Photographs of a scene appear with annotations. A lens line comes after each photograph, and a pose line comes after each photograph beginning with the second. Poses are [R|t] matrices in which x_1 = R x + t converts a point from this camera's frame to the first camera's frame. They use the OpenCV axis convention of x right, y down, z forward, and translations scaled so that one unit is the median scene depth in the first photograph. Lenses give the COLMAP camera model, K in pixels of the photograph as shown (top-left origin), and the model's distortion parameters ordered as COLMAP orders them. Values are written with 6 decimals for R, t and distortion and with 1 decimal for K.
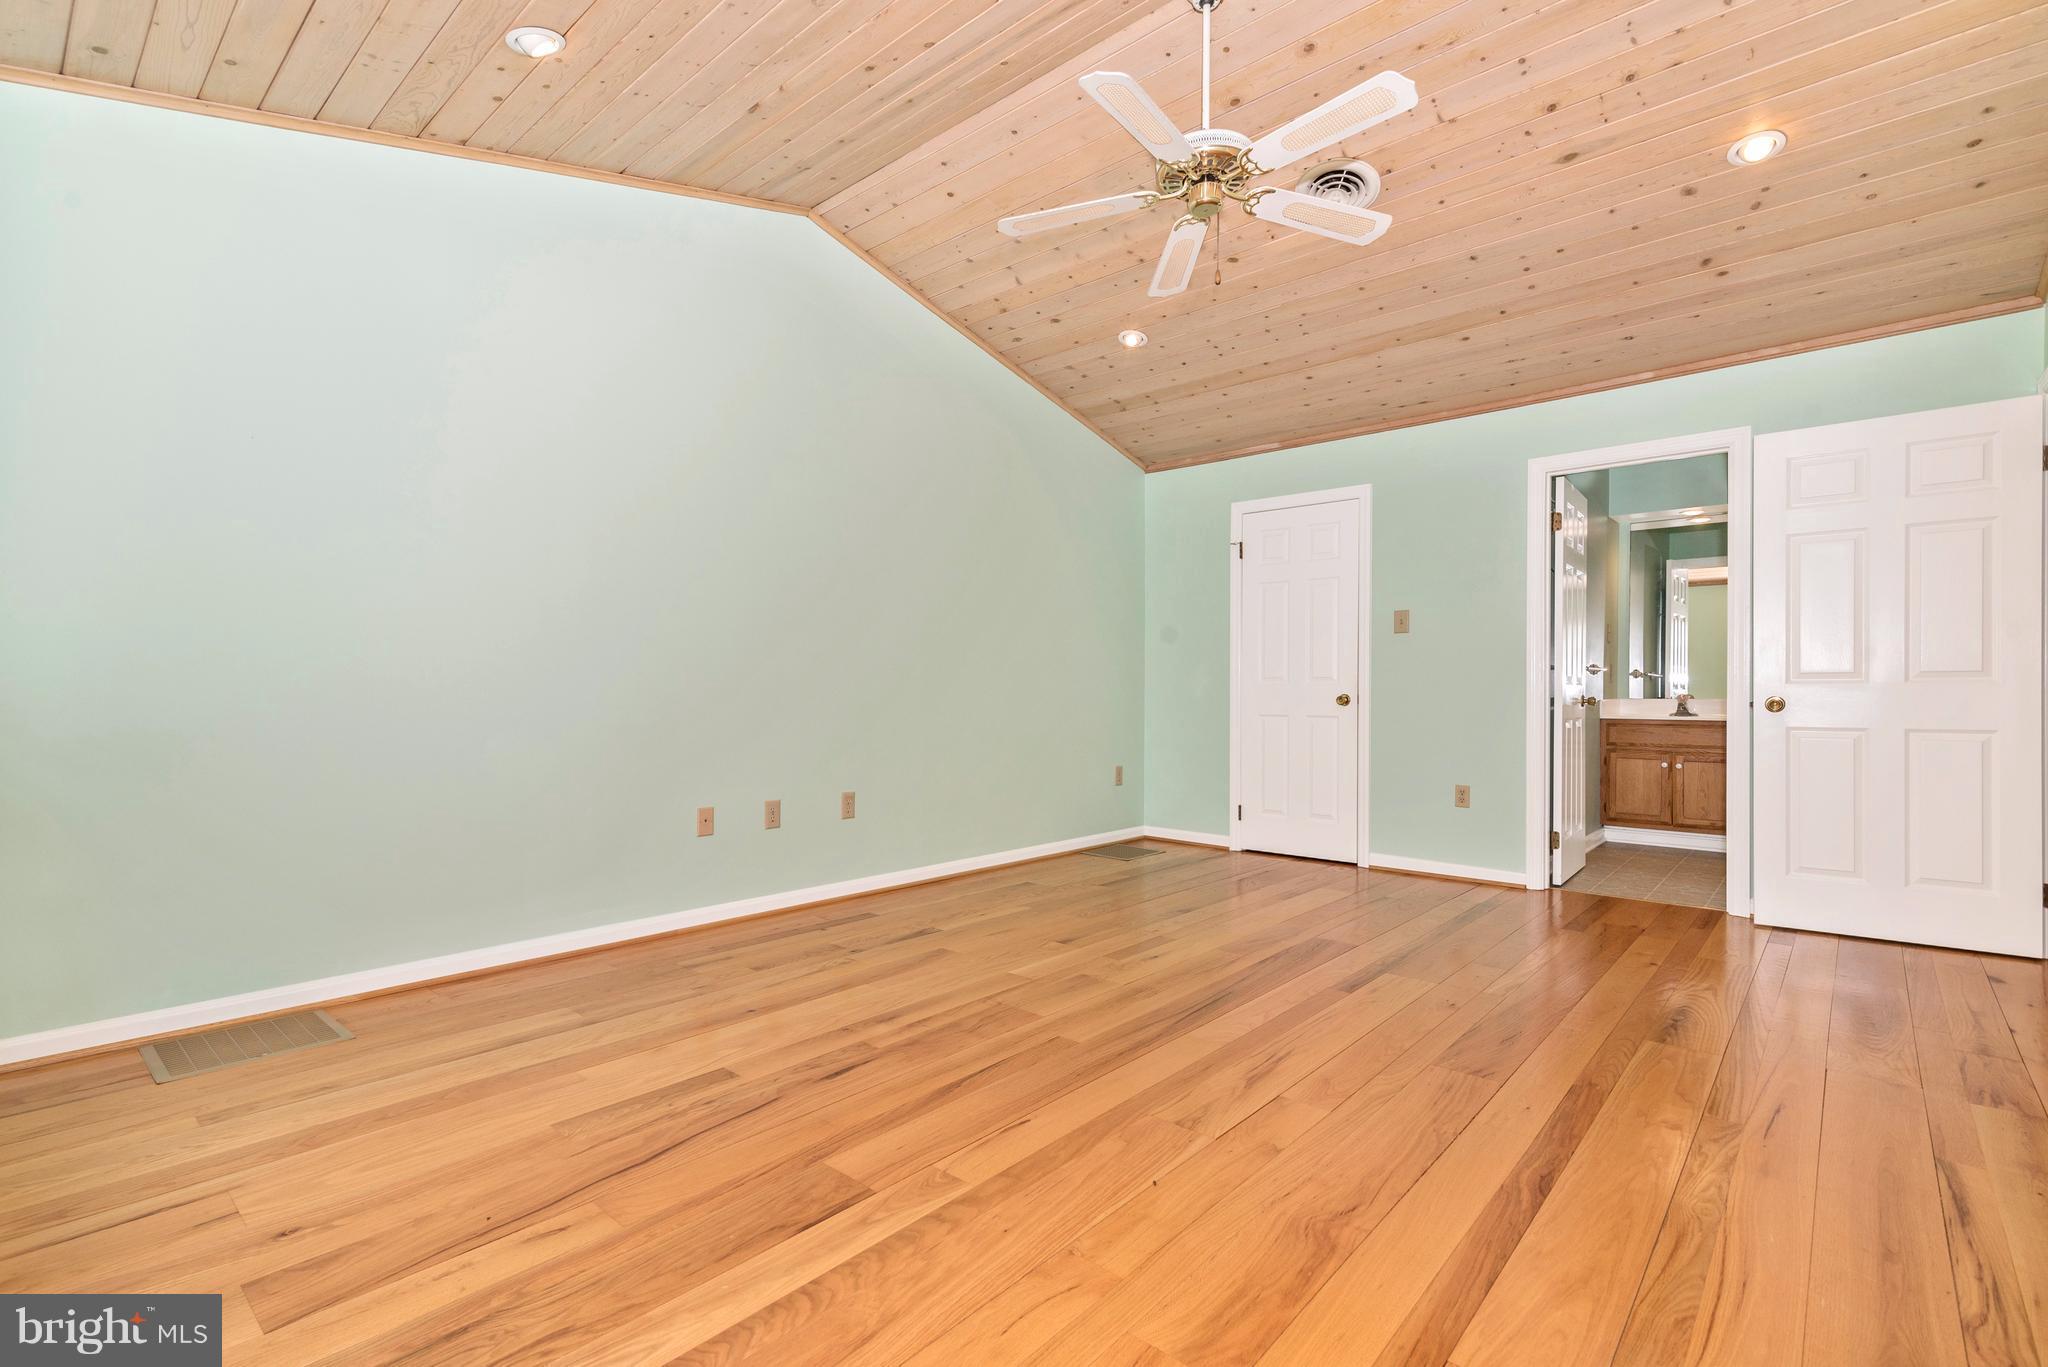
lens RADIAL K [[944.0, 0, 1023.7], [0, 944.0, 686.4], [0, 0, 1]] dist [0.016278, -0.002311]
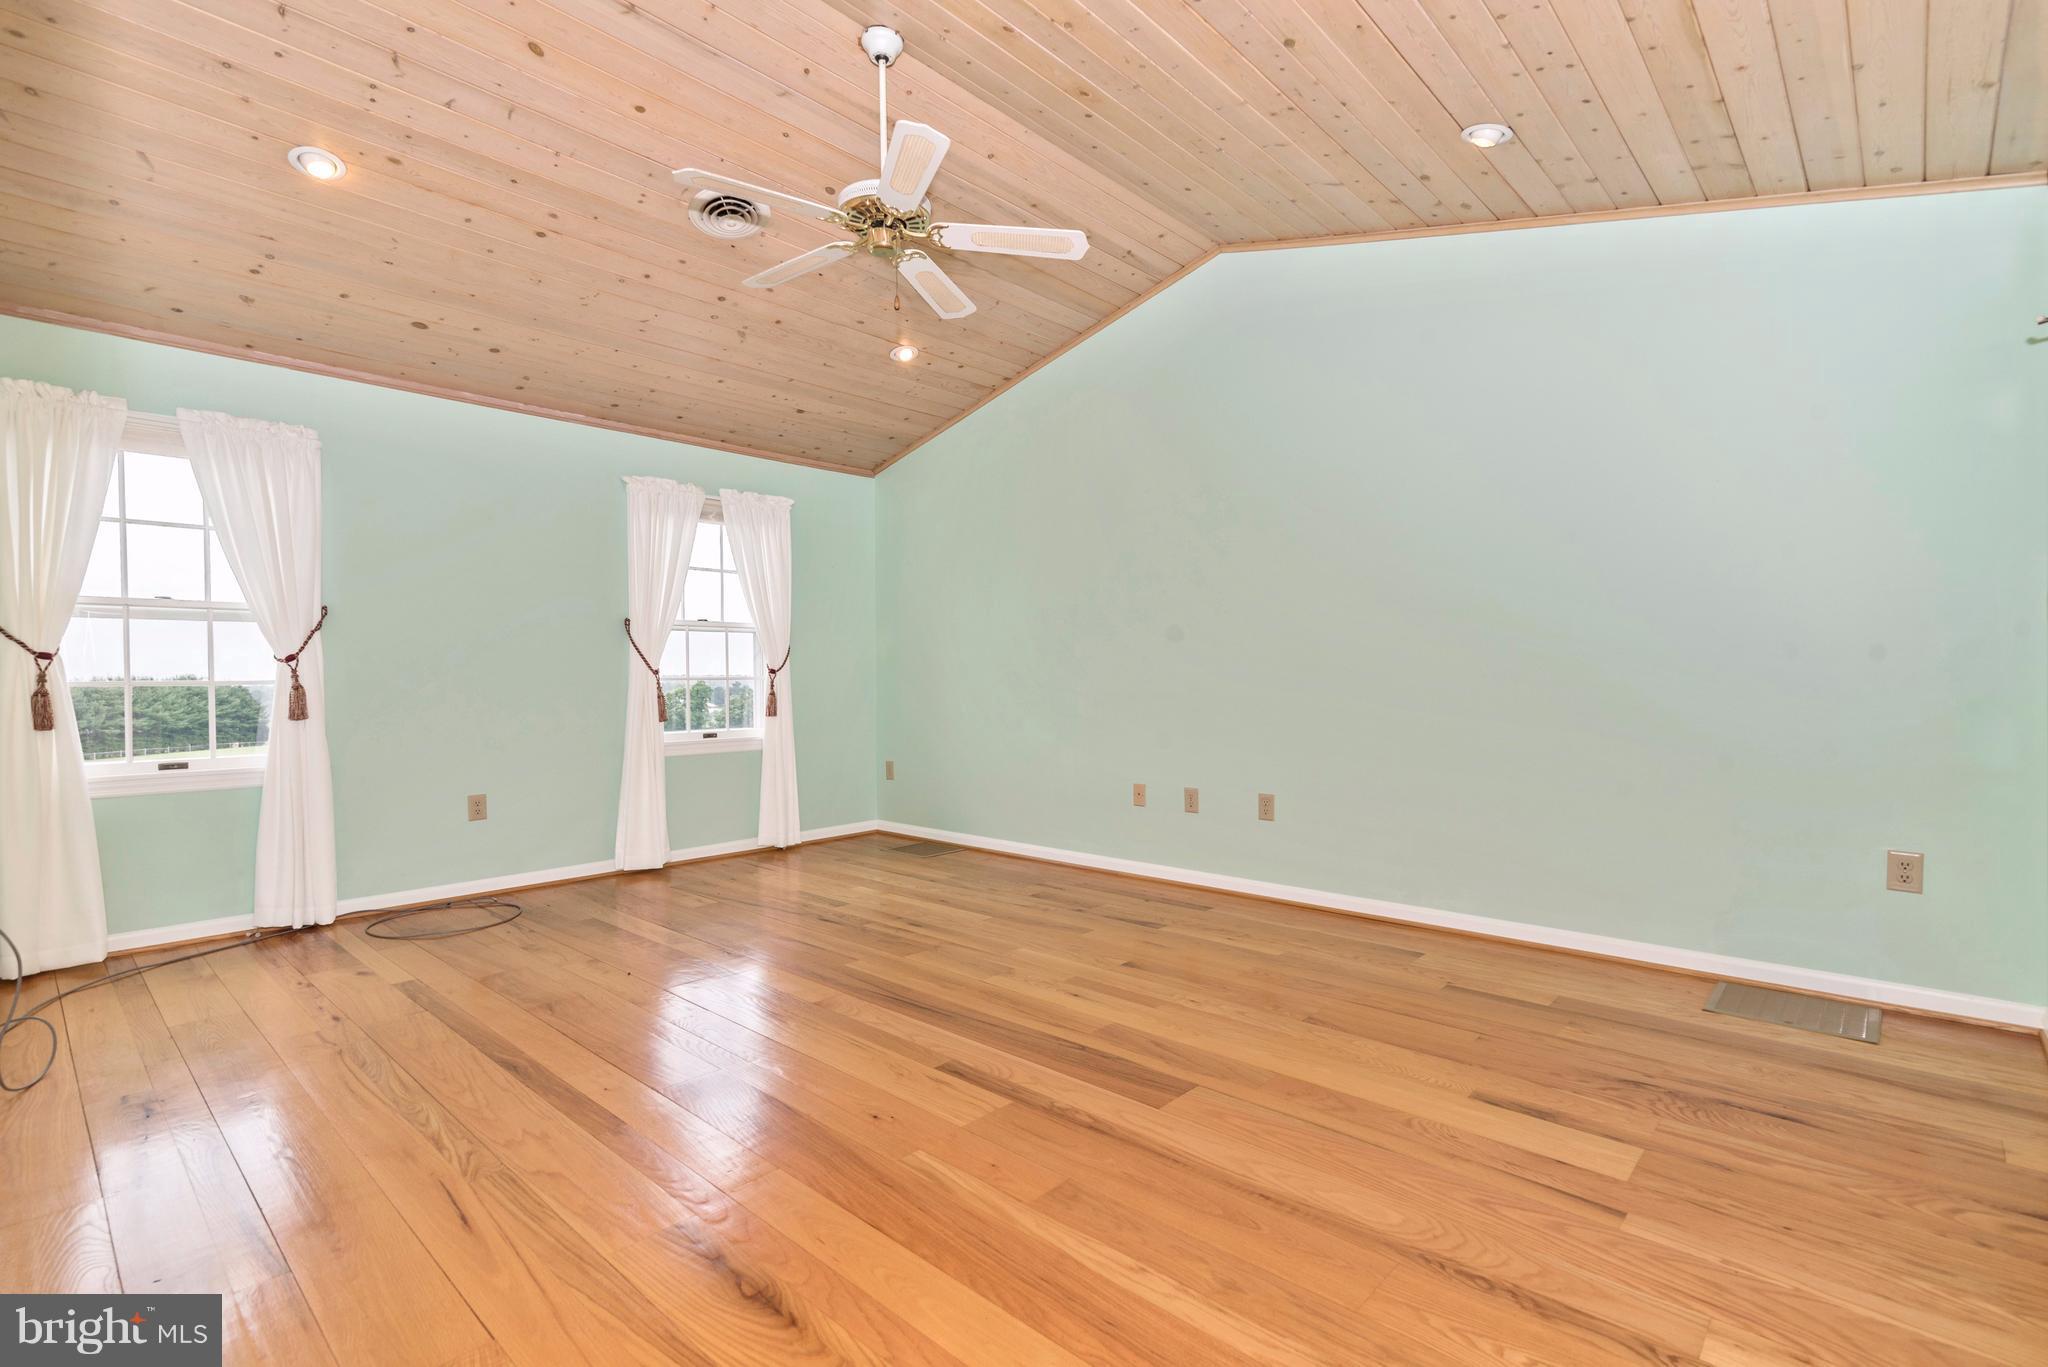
lens RADIAL K [[944.0, 0, 1023.8], [0, 944.0, 686.0], [0, 0, 1]] dist [0.016278, -0.002311]
pose [[-0.029894, 0.004426, -0.999543, 1.142377], [0.011002, 0.999931, 0.004099, -0.011931], [0.999493, -0.010874, -0.029941, 1.082025]]
